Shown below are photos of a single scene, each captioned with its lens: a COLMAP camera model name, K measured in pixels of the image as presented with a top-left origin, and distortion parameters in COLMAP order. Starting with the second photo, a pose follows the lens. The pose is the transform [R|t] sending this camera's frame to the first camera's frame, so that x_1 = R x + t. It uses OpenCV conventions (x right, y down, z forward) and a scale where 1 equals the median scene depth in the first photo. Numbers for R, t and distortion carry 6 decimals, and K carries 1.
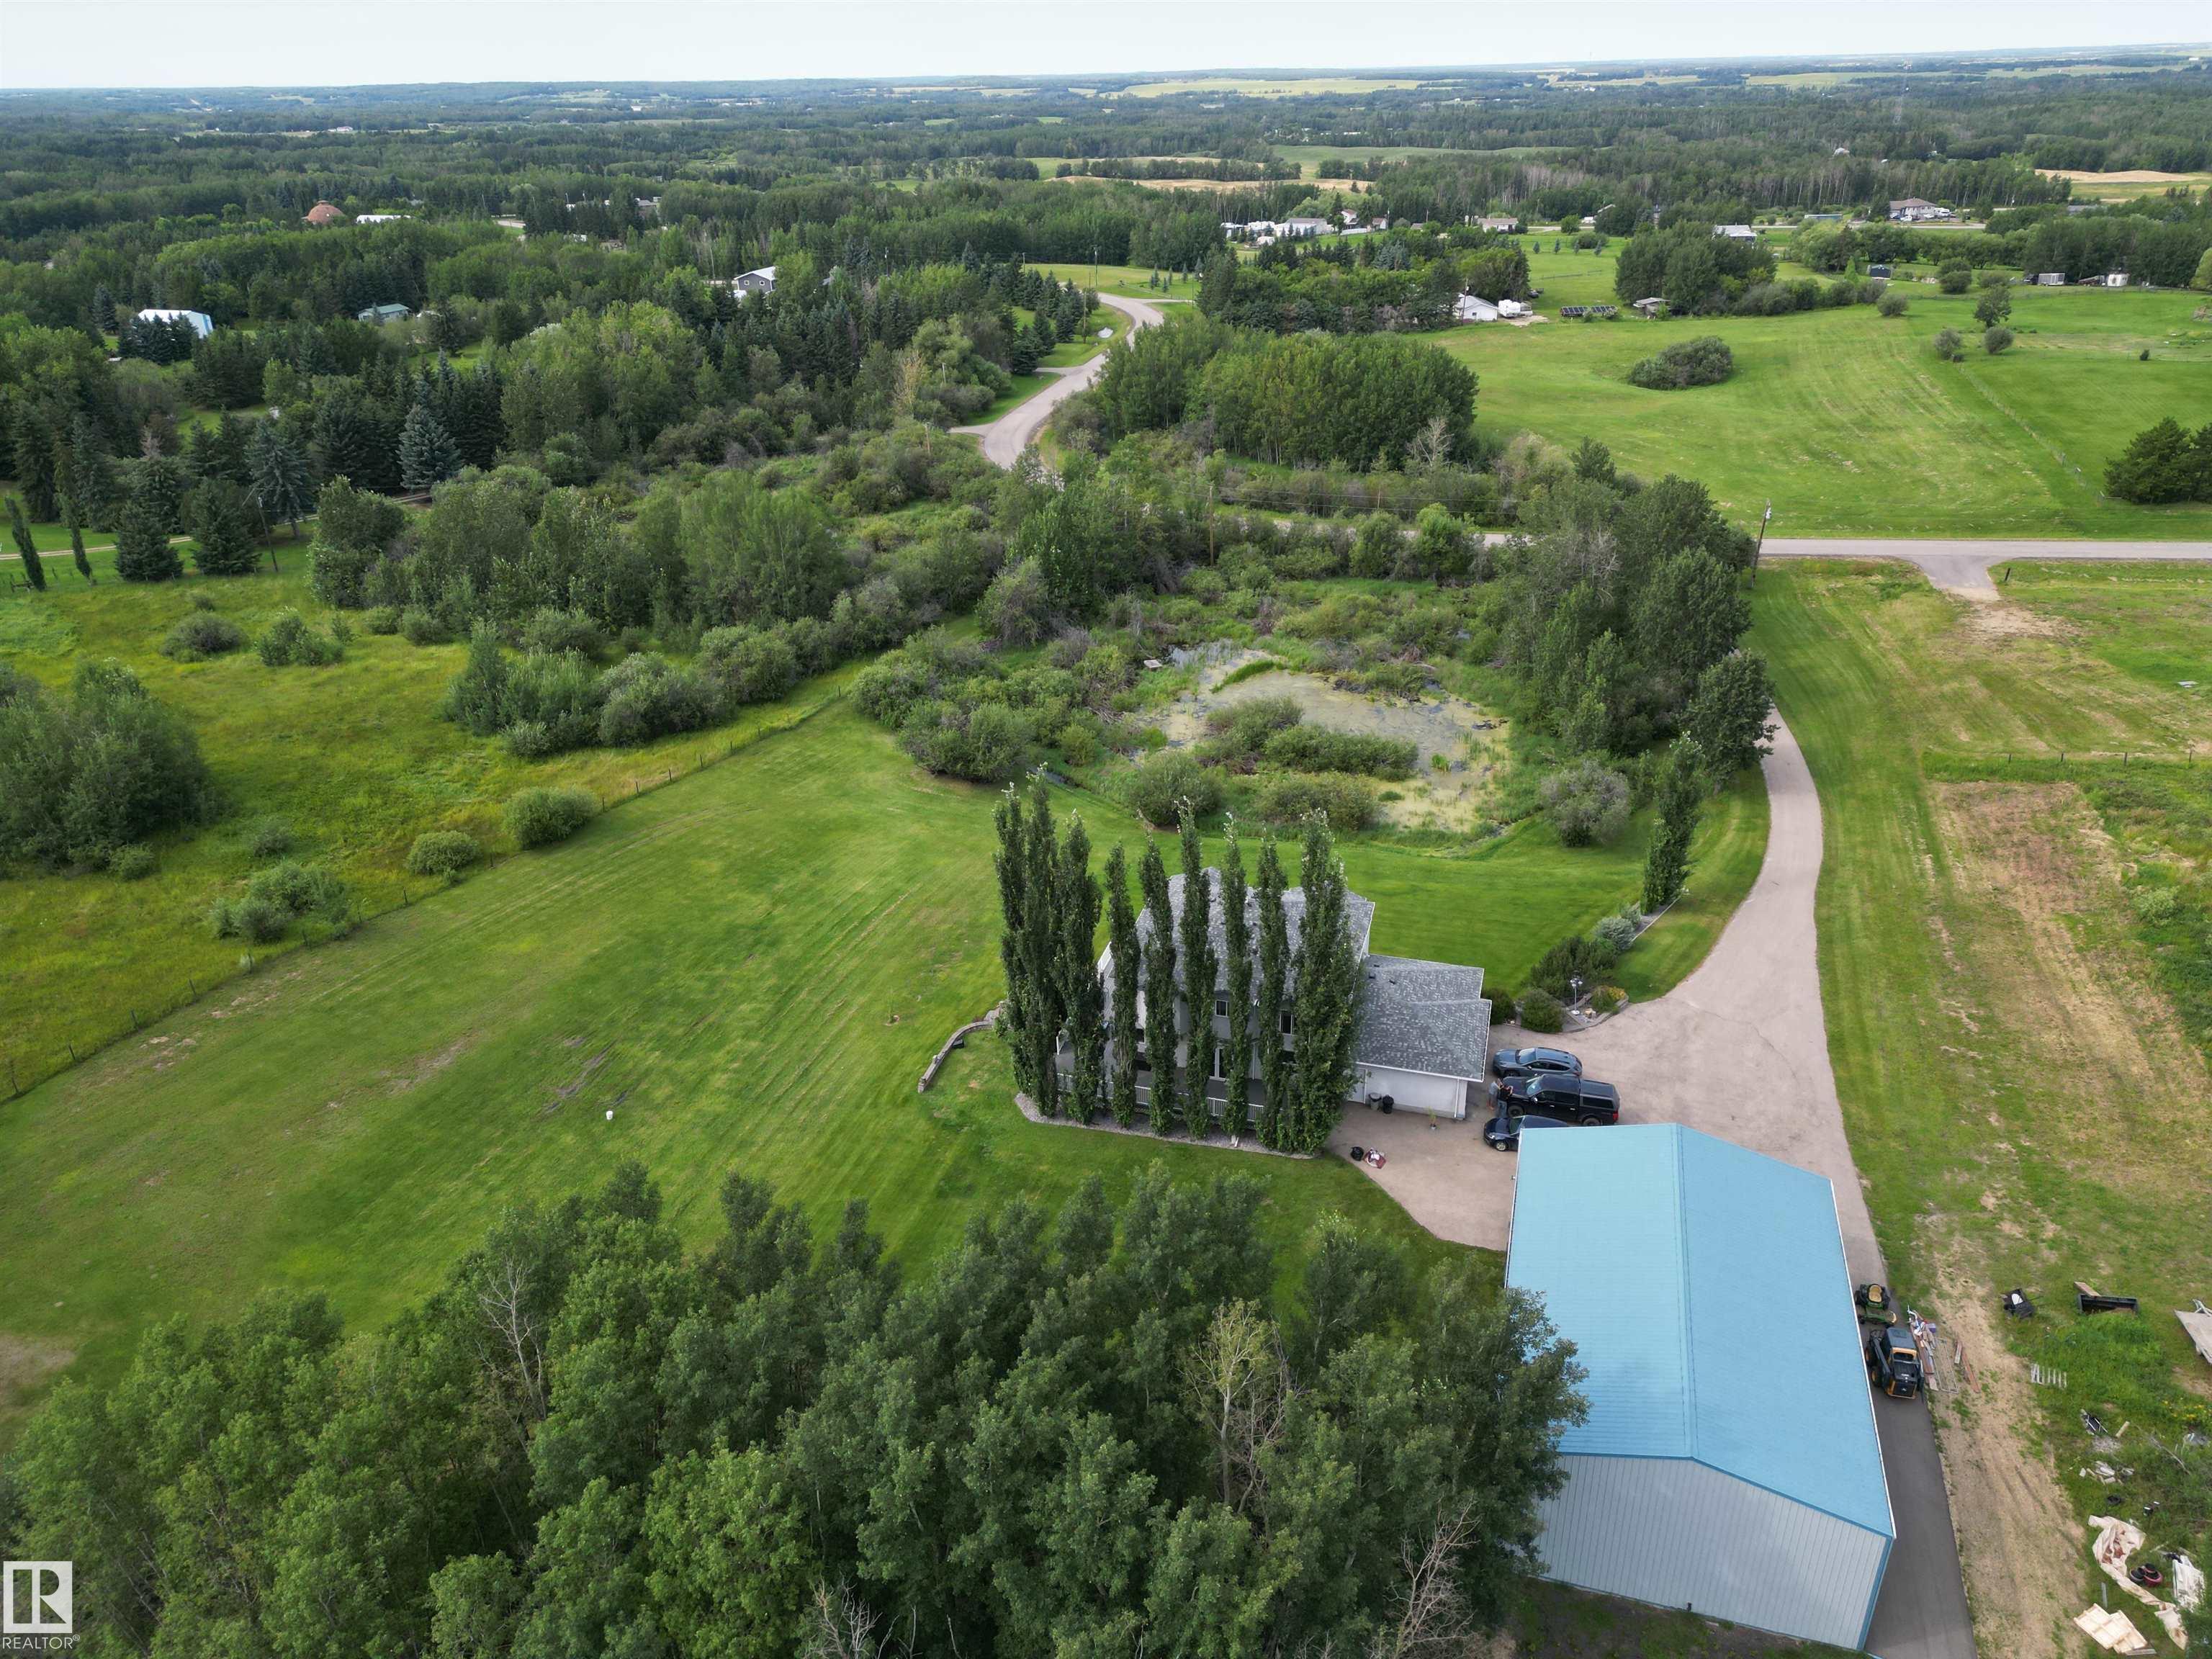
lens RADIAL K [[1549.7, 0, 1106.0], [0, 1549.7, 829.5], [0, 0, 1]] dist [0.064321, -0.050133]
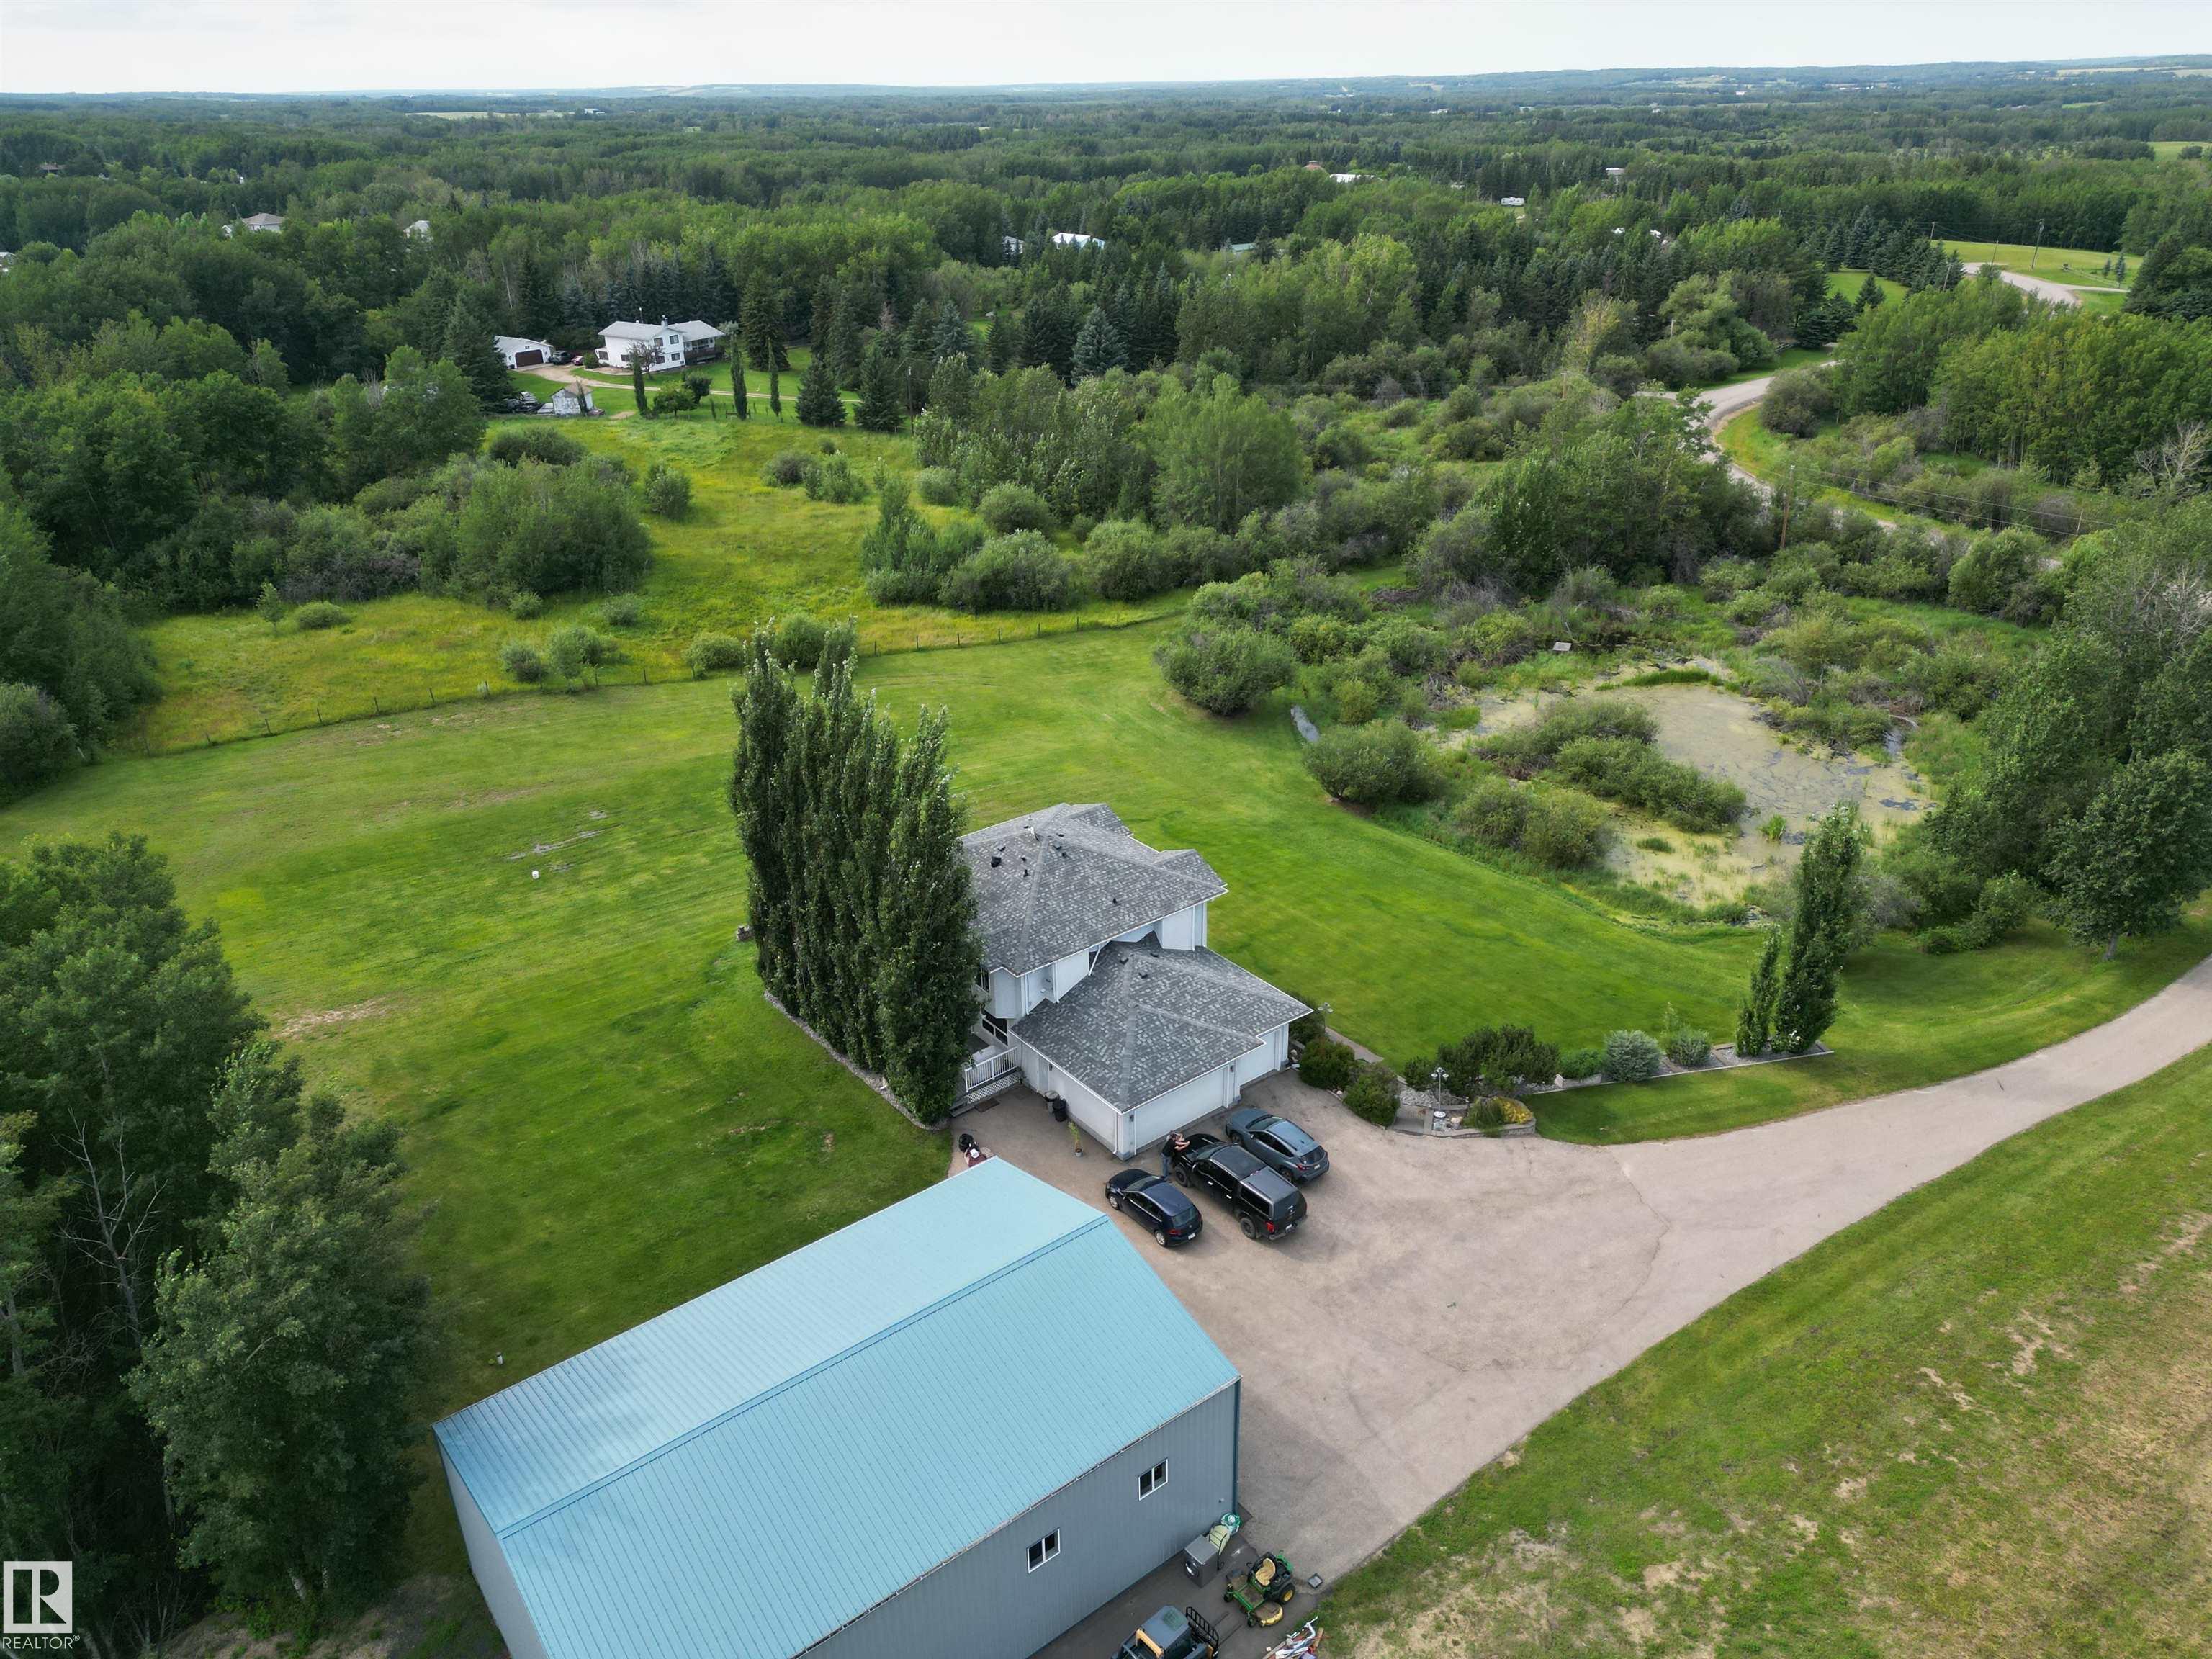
lens RADIAL K [[1549.7, 0, 1106.0], [0, 1549.7, 829.5], [0, 0, 1]] dist [0.064321, -0.050133]
pose [[0.809372, 0.258761, -0.527219, 0.271243], [-0.255800, 0.963402, 0.080144, -0.015444], [0.528662, 0.069996, 0.845942, 0.150035]]
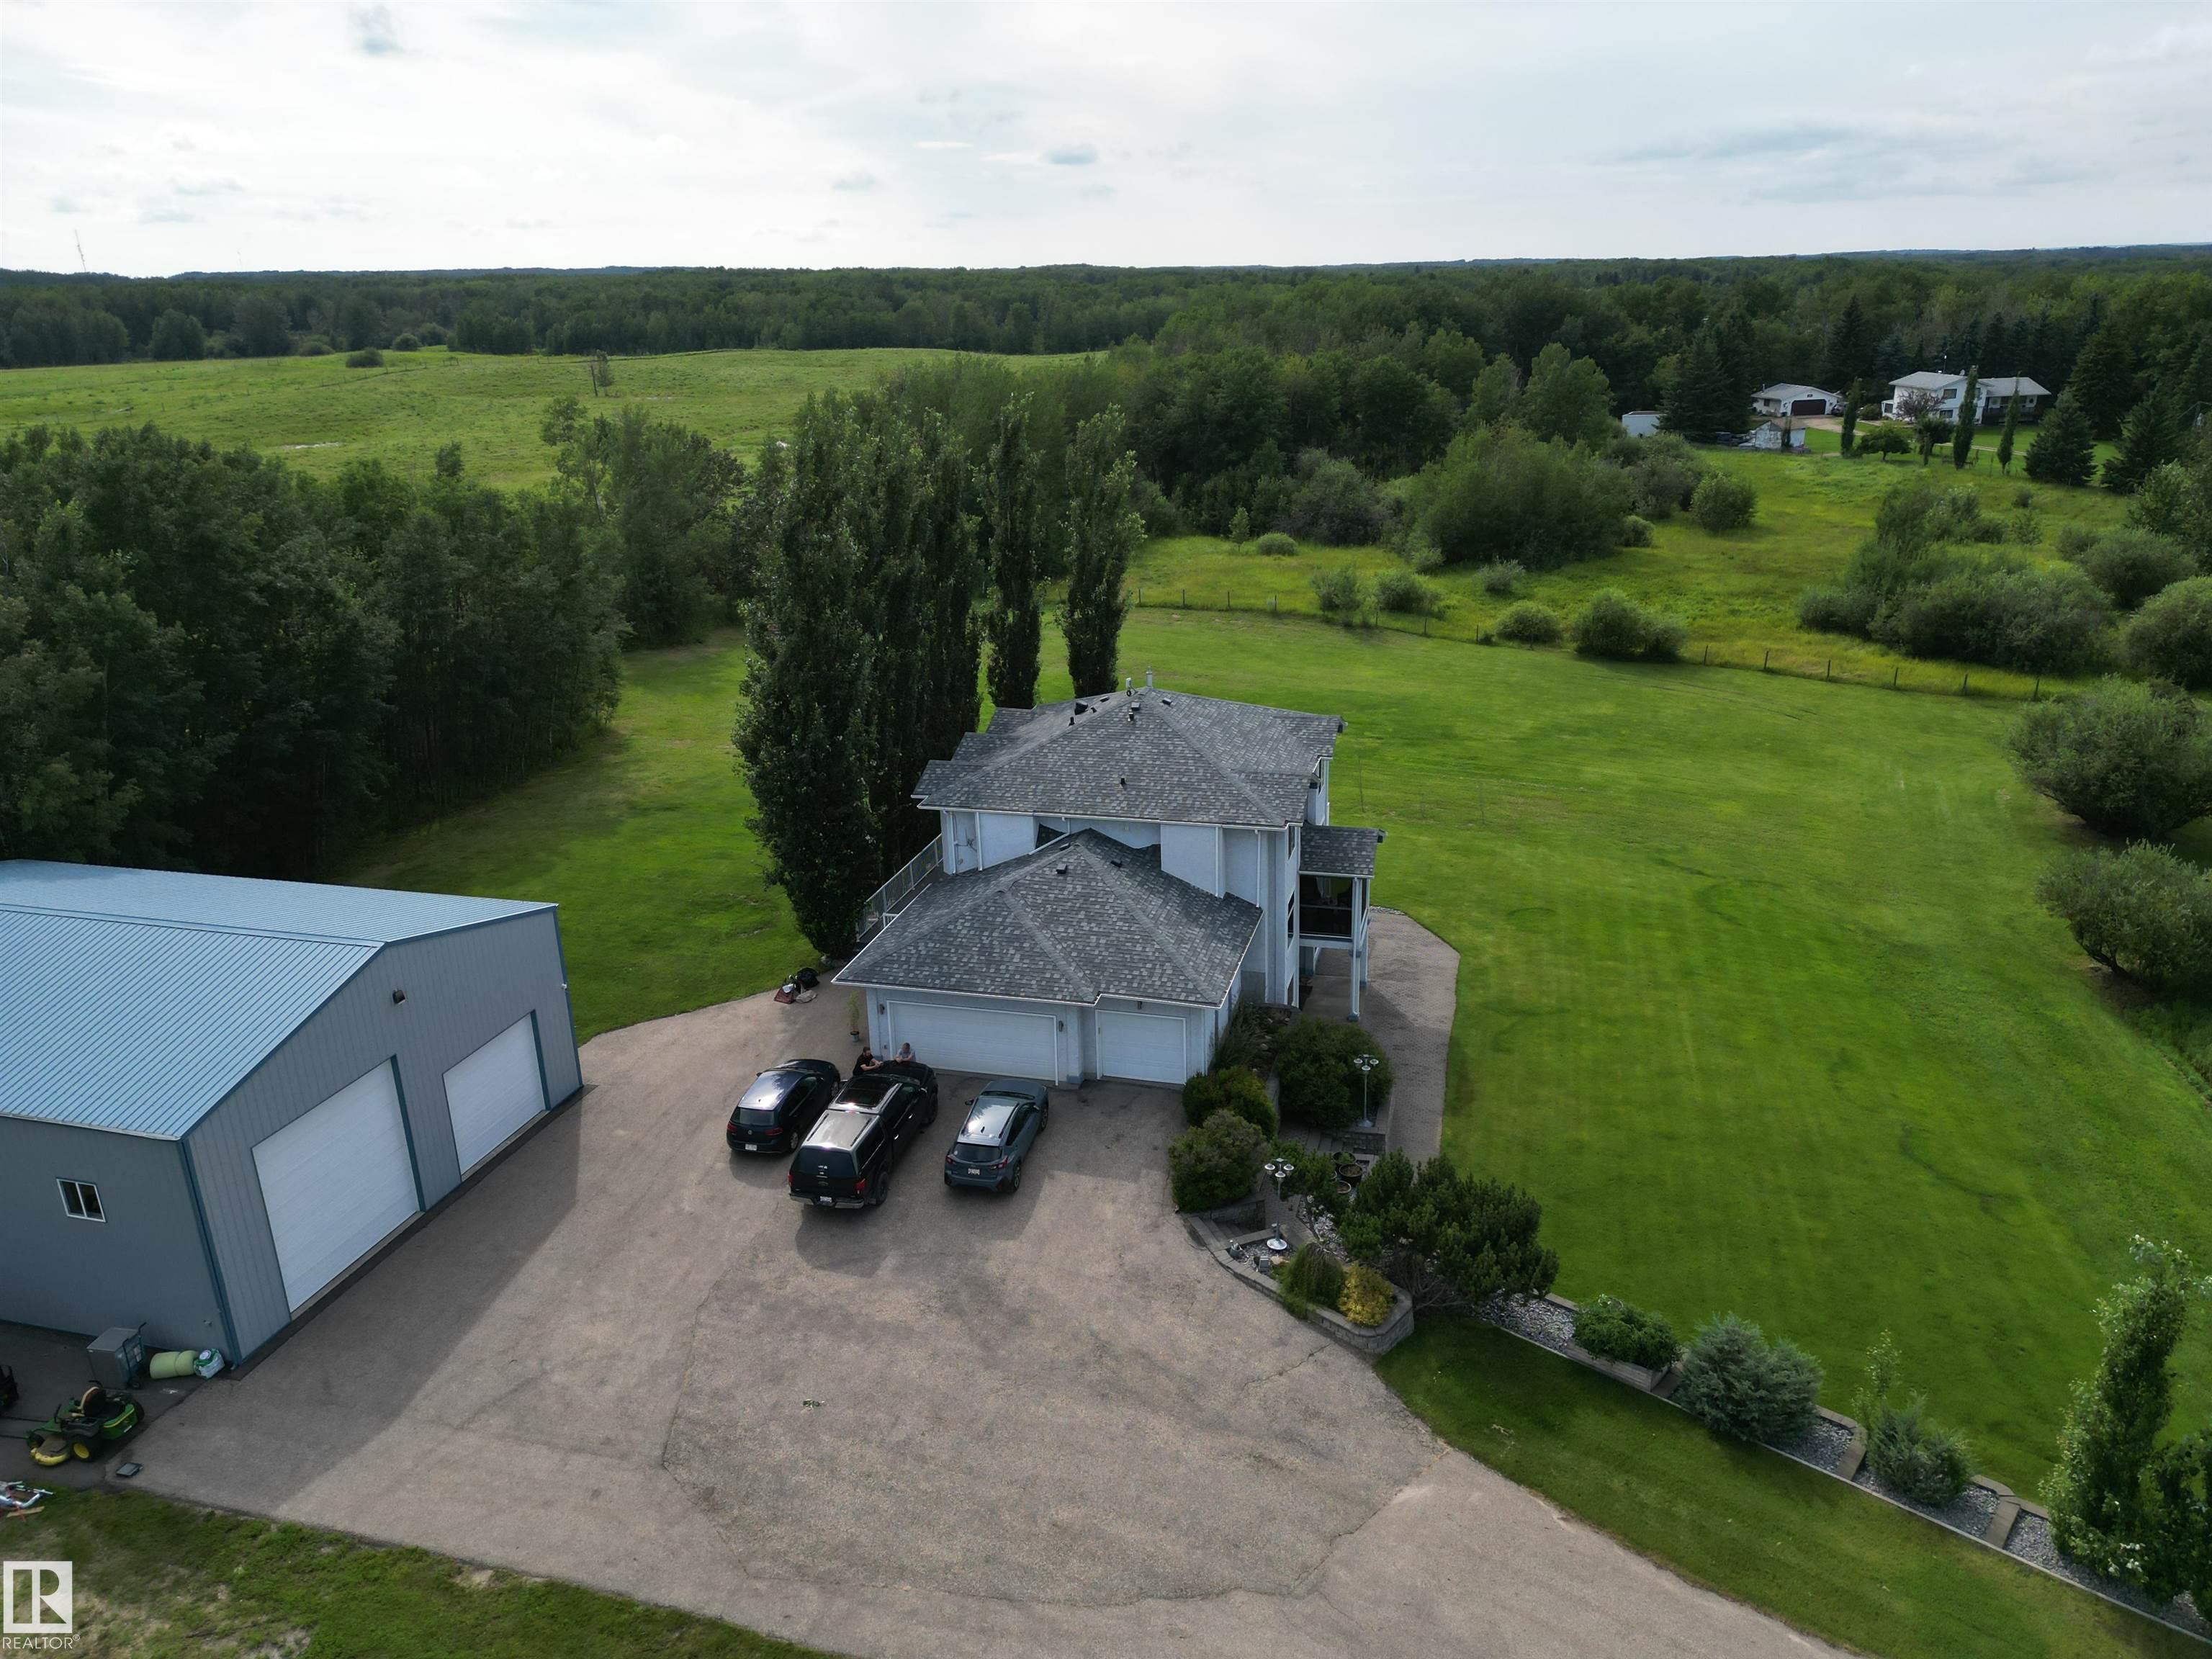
lens RADIAL K [[1549.7, 0, 1106.0], [0, 1549.7, 829.5], [0, 0, 1]] dist [0.064321, -0.050133]
pose [[0.014394, 0.349042, -0.936996, 0.337120], [-0.411243, 0.856233, 0.312640, -0.046157], [0.911412, 0.380833, 0.155866, 0.439145]]
